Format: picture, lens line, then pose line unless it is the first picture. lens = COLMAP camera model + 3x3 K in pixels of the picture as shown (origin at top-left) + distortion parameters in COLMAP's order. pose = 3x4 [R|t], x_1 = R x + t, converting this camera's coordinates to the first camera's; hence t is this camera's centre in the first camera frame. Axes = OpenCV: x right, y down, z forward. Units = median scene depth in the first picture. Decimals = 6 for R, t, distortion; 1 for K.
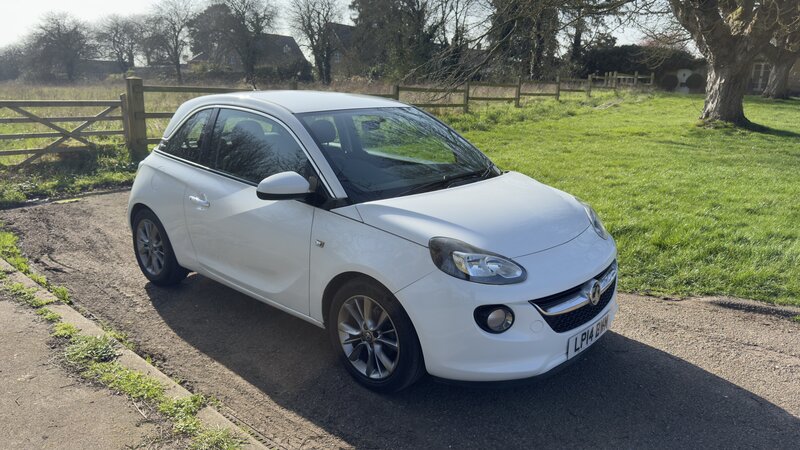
lens RADIAL K [[564.5, 0, 393.9], [0, 564.5, 228.7], [0, 0, 1]] dist [0.039105, -0.051207]
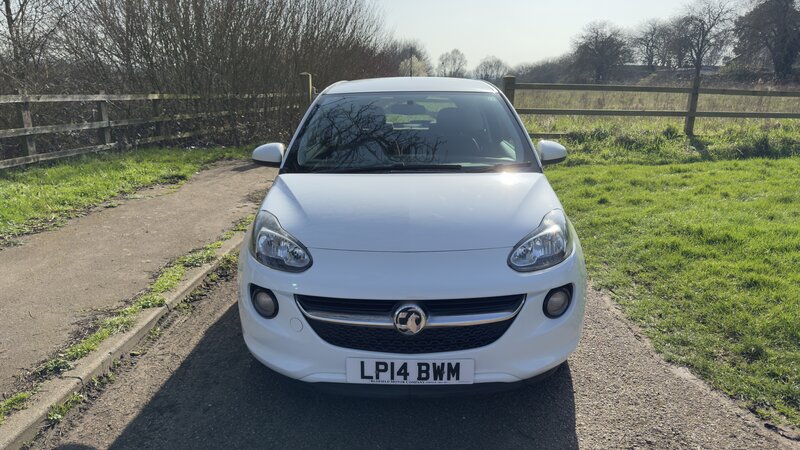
lens RADIAL K [[564.5, 0, 398.9], [0, 564.5, 230.1], [0, 0, 1]] dist [0.039105, -0.051207]
pose [[0.647730, 0.182729, -0.739632, 0.290582], [-0.186530, 0.979301, 0.078588, -0.022153], [0.738683, 0.087060, 0.668407, 0.148187]]
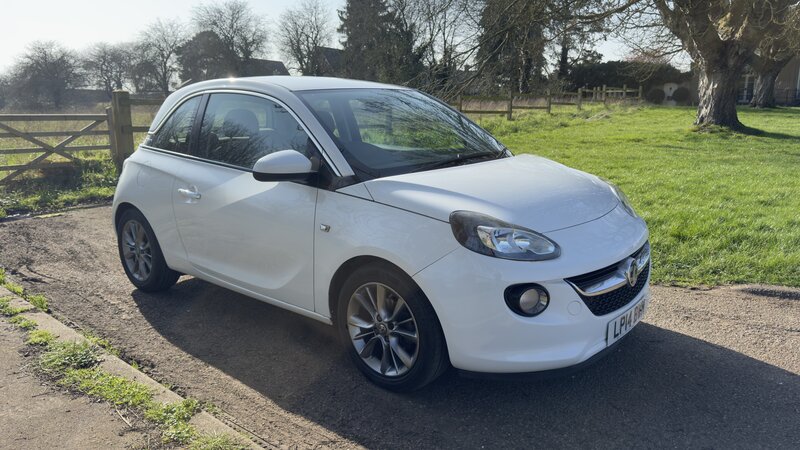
lens RADIAL K [[564.5, 0, 398.8], [0, 564.5, 230.6], [0, 0, 1]] dist [0.039105, -0.051207]
pose [[0.999387, -0.027526, 0.021654, -0.011201], [0.028283, 0.998971, -0.035460, 0.022086], [-0.020656, 0.036050, 0.999136, 0.033346]]
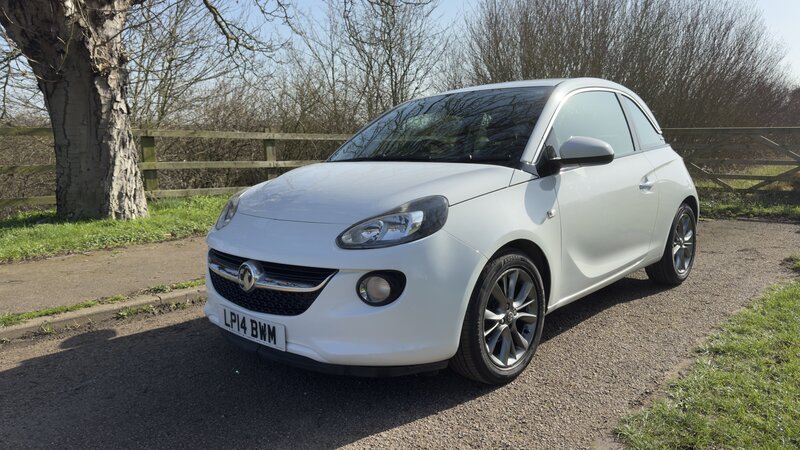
lens RADIAL K [[564.5, 0, 406.4], [0, 564.5, 237.1], [0, 0, 1]] dist [0.039105, -0.051207]
pose [[-0.021766, 0.150781, -0.988328, 0.380058], [-0.231301, 0.960982, 0.151703, -0.041469], [0.972639, 0.231903, 0.013959, 0.393016]]
